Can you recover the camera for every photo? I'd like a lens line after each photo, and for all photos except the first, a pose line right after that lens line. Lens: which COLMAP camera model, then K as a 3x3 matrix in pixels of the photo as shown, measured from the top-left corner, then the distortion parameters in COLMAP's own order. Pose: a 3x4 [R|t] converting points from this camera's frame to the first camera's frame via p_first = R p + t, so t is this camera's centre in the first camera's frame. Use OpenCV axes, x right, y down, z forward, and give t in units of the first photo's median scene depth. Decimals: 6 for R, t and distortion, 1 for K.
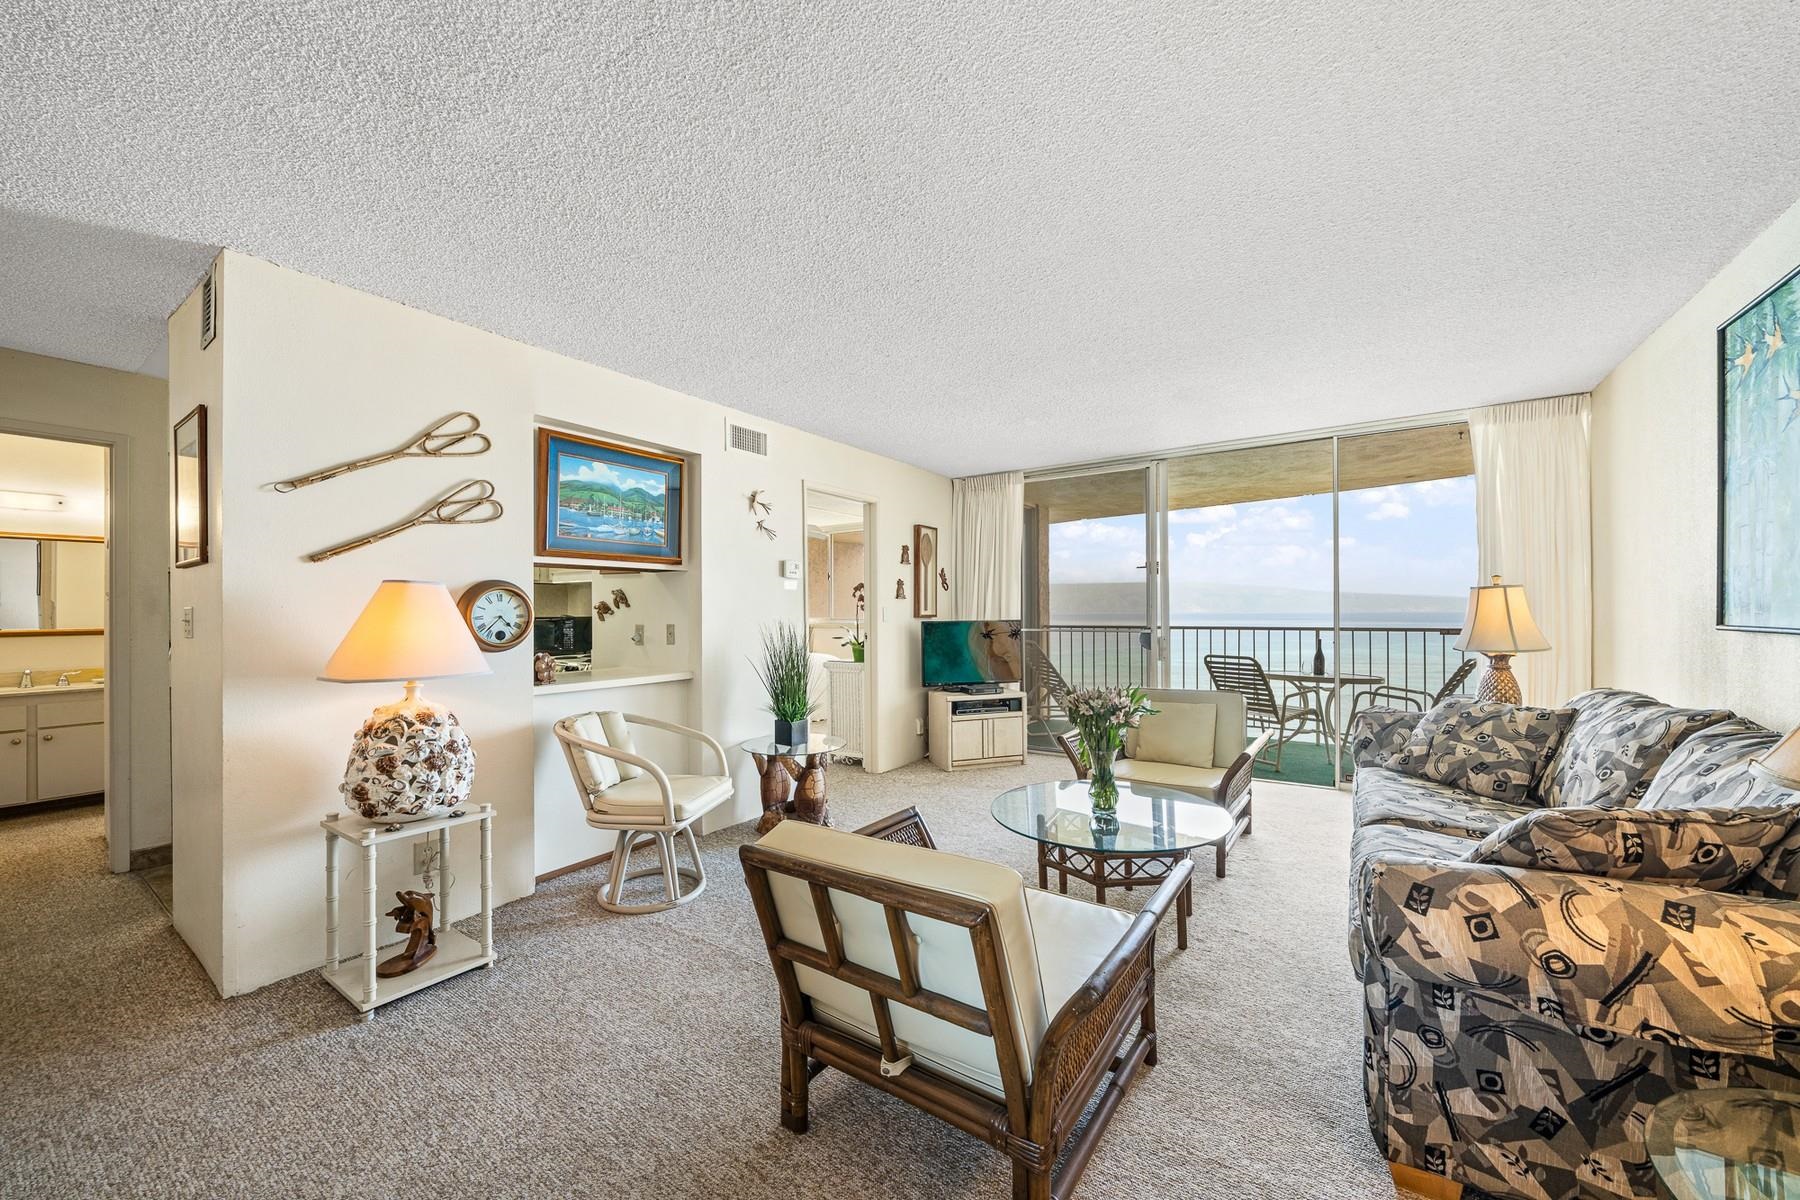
lens RADIAL K [[686.3, 0, 930.4], [0, 686.3, 615.0], [0, 0, 1]] dist [-0.003368, 0.000756]
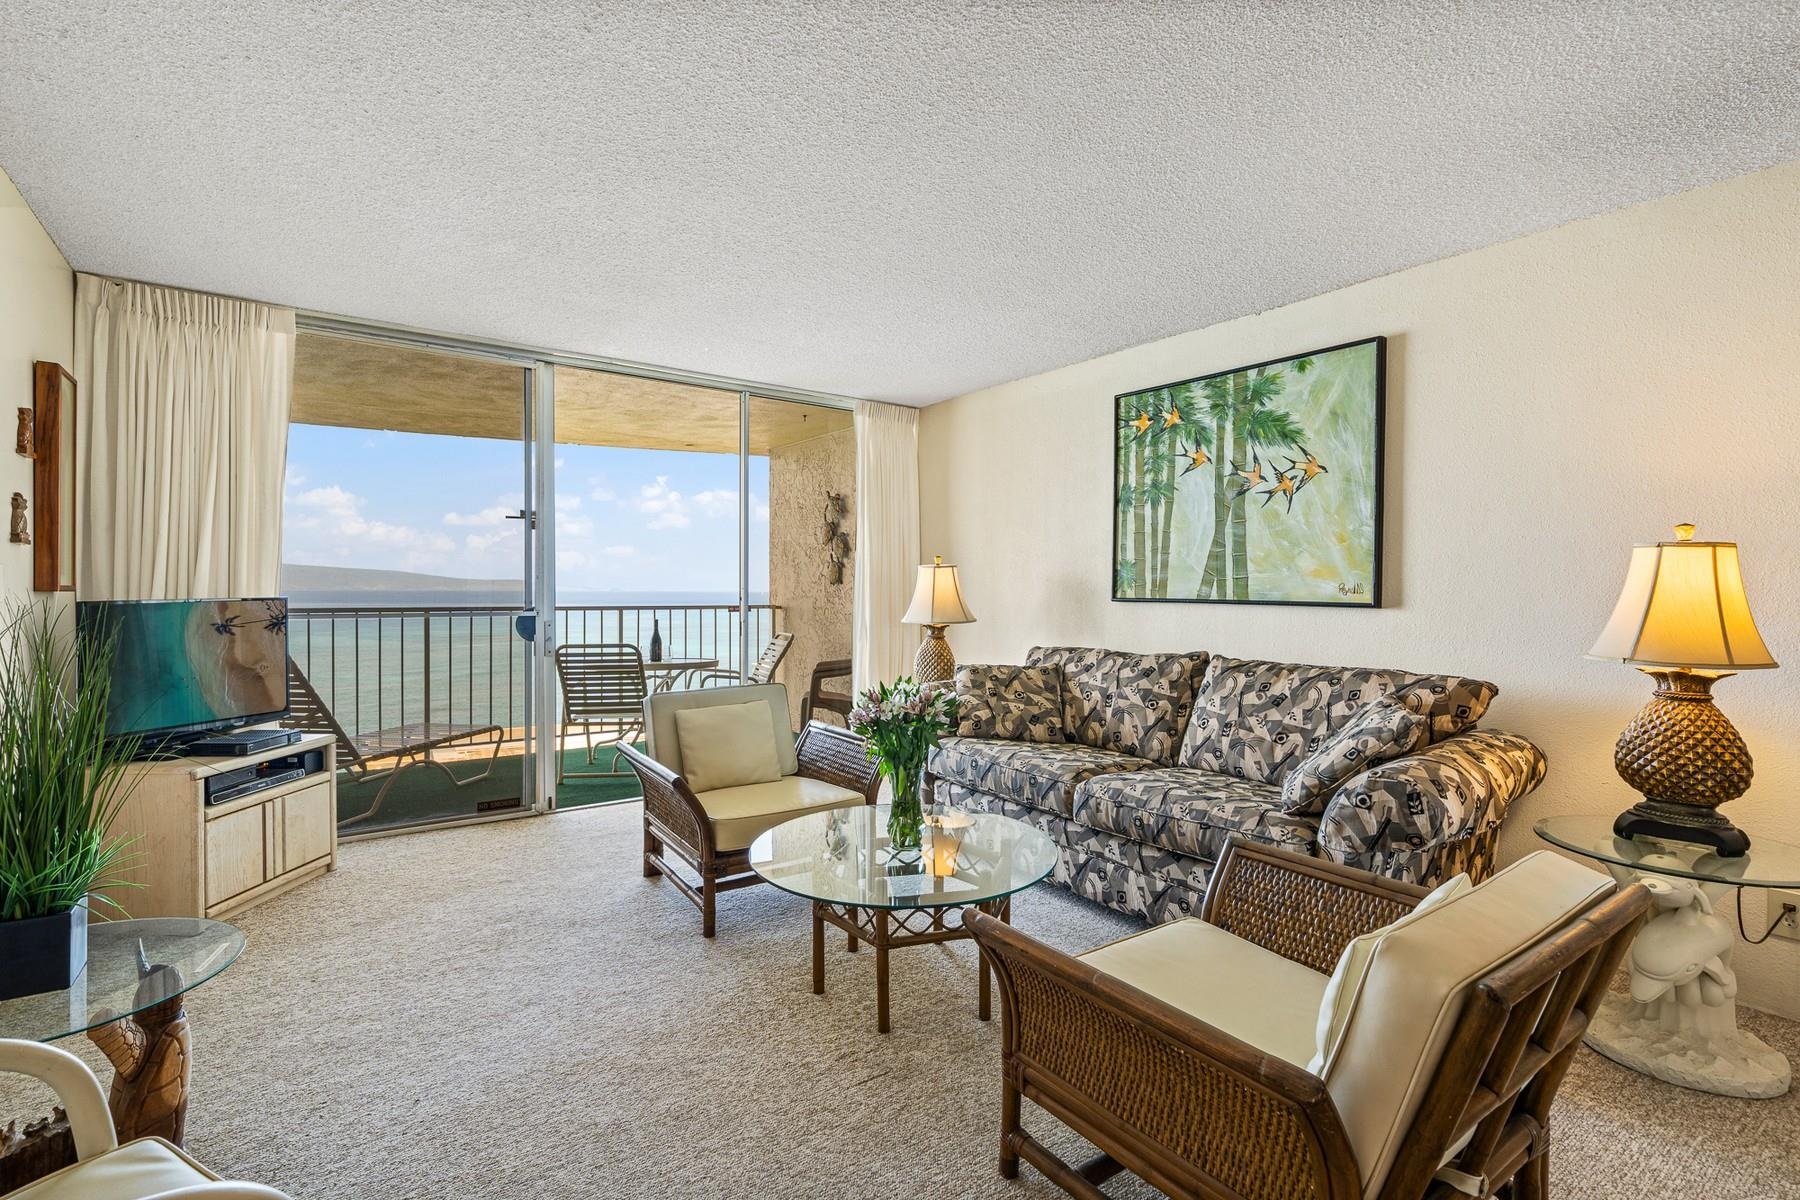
lens RADIAL K [[825.7, 0, 944.5], [0, 825.7, 606.0], [0, 0, 1]] dist [0.002785, -0.000794]
pose [[0.340068, -0.011459, 0.940331, -0.542599], [-0.002257, 0.999913, 0.013001, 0.008085], [-0.940398, -0.006543, 0.340013, 0.613013]]
